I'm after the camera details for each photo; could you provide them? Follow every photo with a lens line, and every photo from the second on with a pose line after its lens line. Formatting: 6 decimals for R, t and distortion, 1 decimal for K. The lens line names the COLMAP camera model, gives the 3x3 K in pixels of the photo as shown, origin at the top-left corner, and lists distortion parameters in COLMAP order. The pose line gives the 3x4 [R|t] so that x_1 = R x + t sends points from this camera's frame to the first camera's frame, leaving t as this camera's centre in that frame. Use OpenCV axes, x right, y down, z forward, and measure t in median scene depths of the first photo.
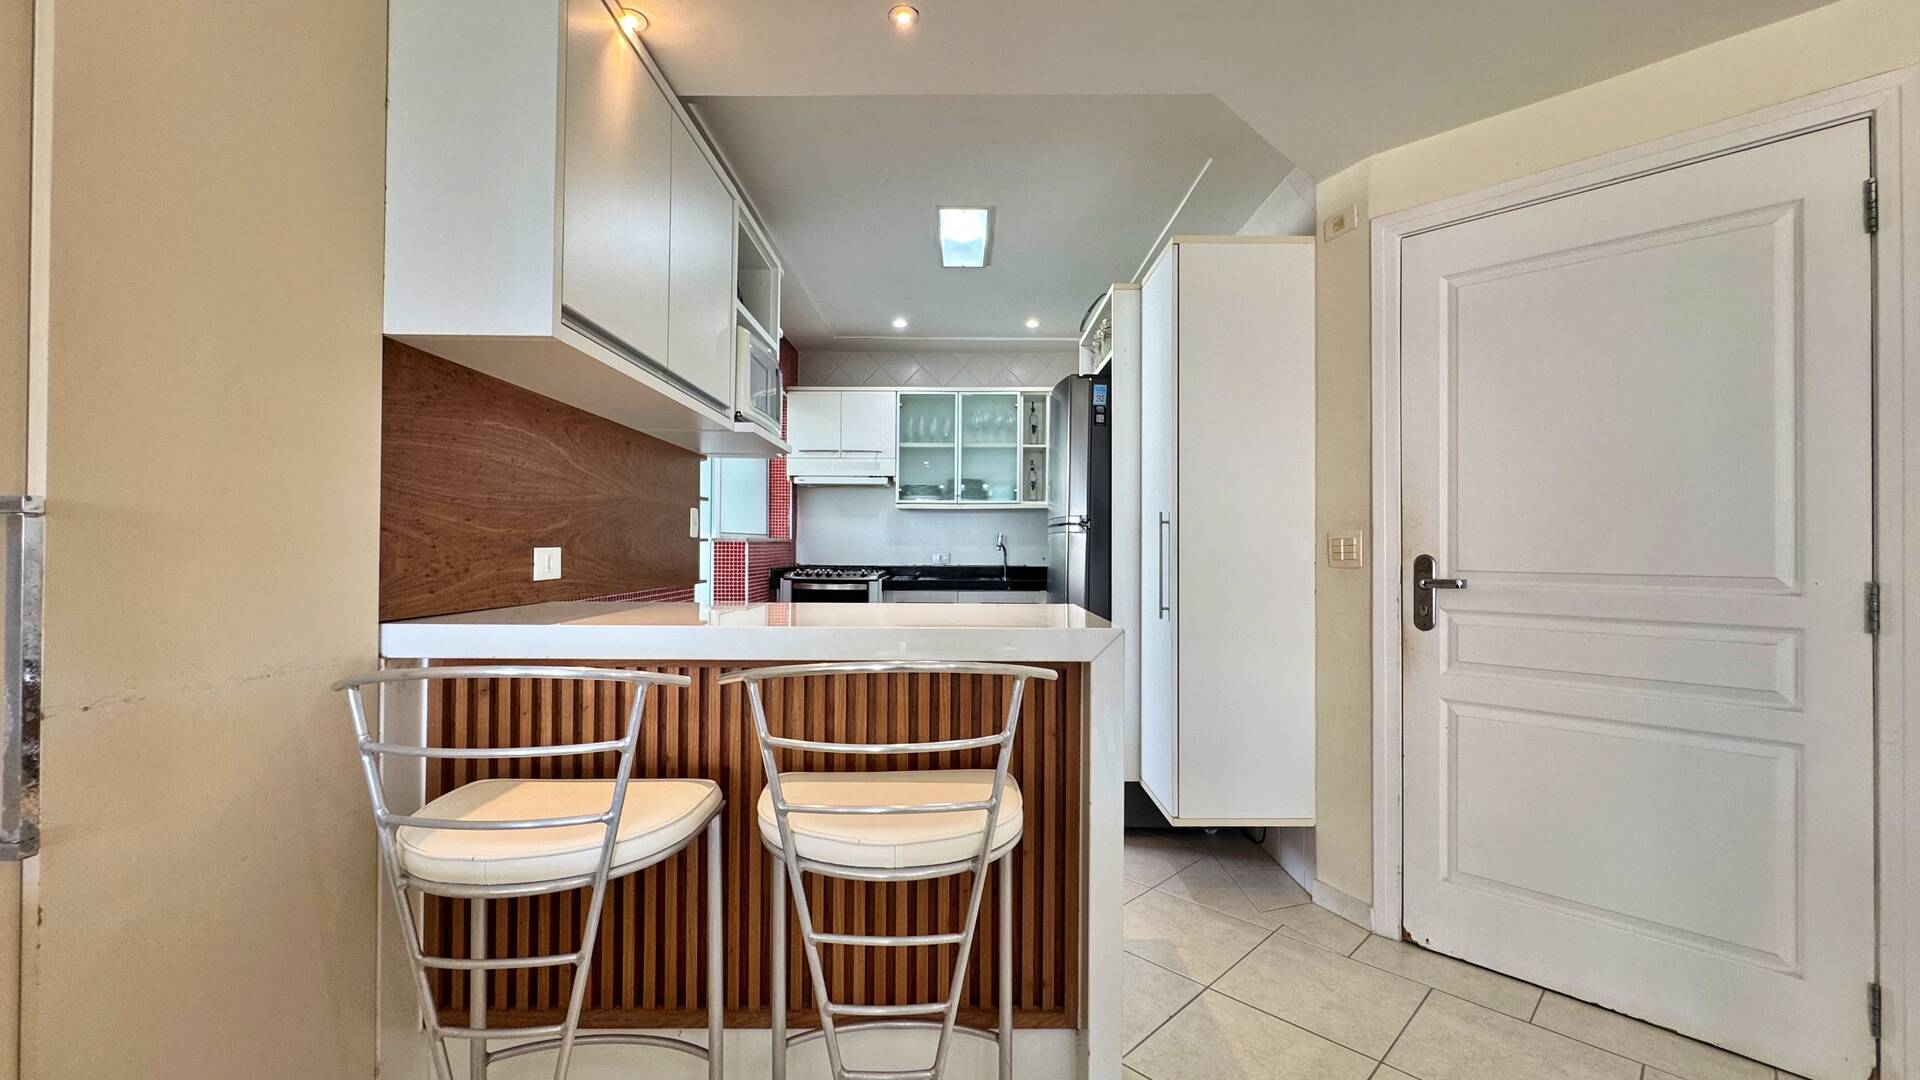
lens RADIAL K [[765.1, 0, 958.3], [0, 765.1, 537.2], [0, 0, 1]] dist [-0.003988, 0.000732]
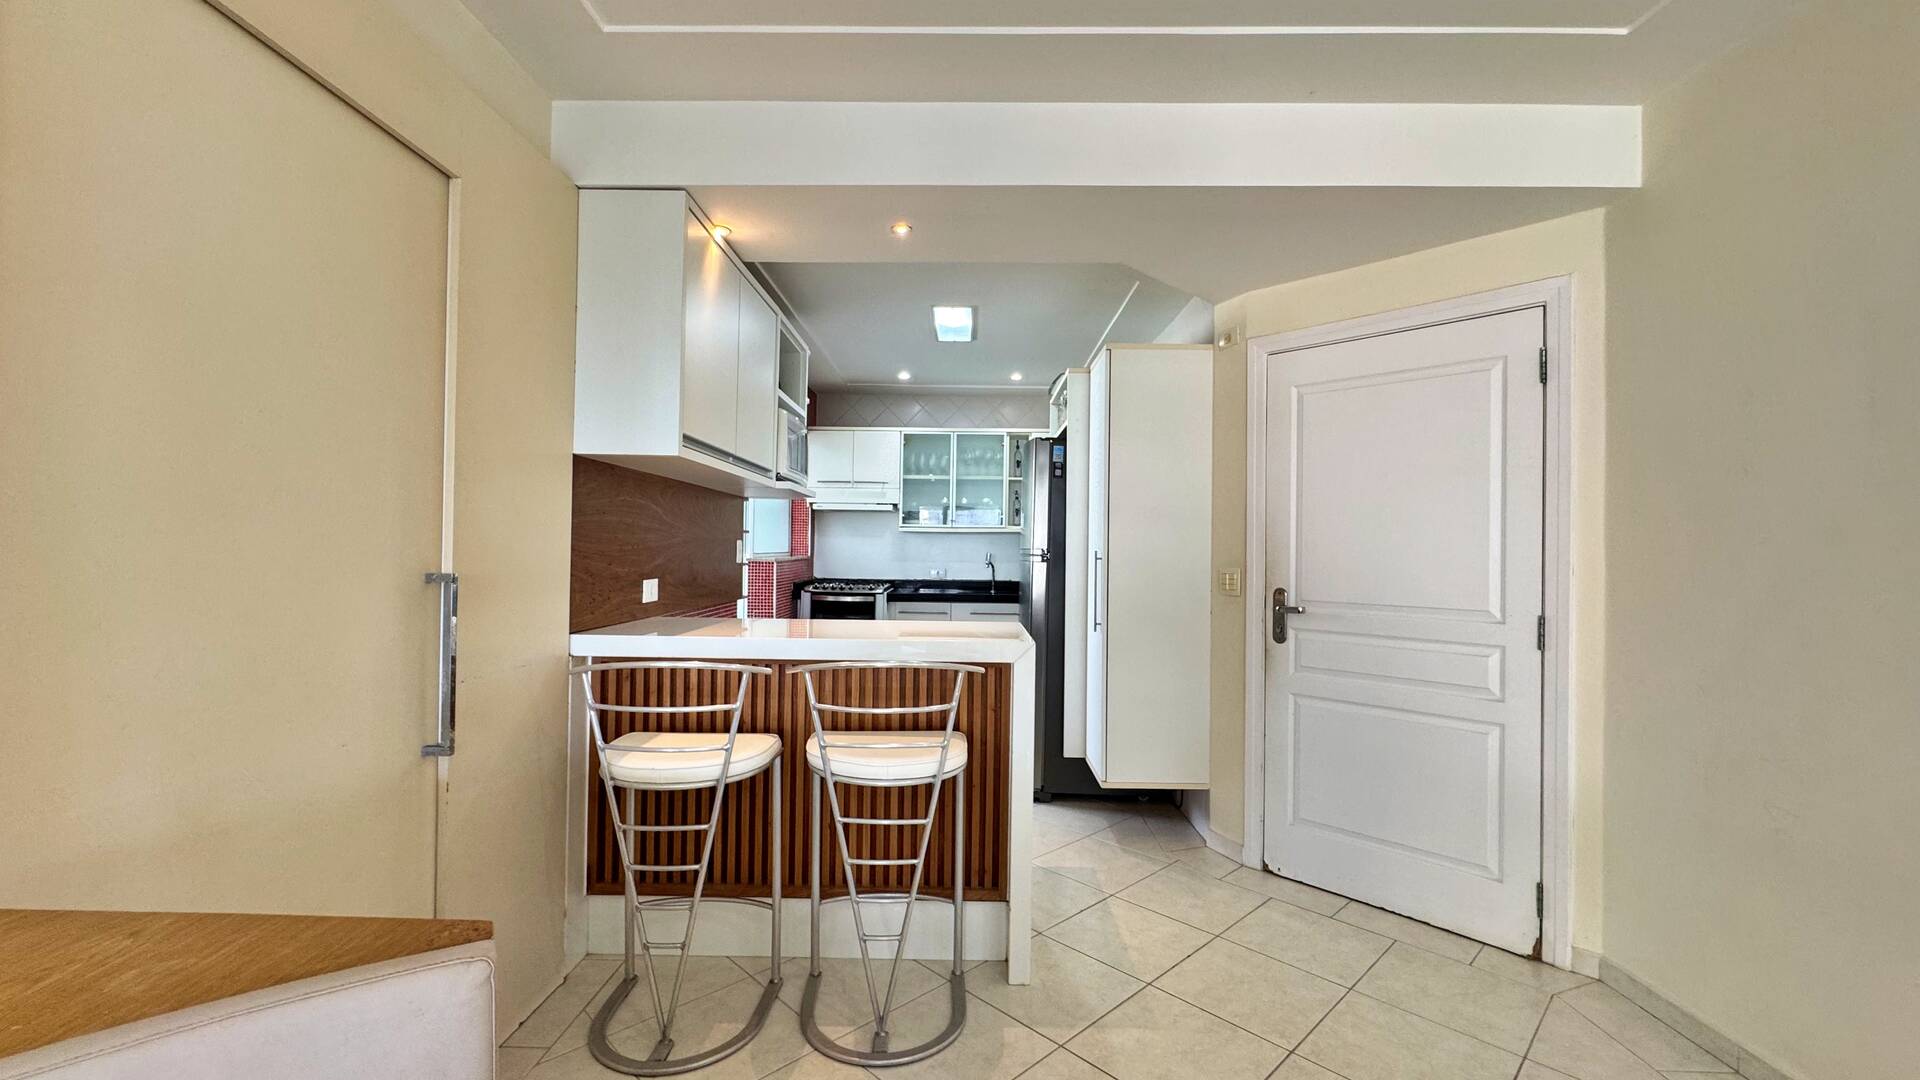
lens RADIAL K [[765.1, 0, 957.1], [0, 765.1, 536.3], [0, 0, 1]] dist [-0.003988, 0.000732]
pose [[0.999892, 0.008863, -0.011734, 0.036519], [-0.008900, 0.999955, -0.003129, -0.048048], [0.011706, 0.003233, 0.999926, -0.301436]]
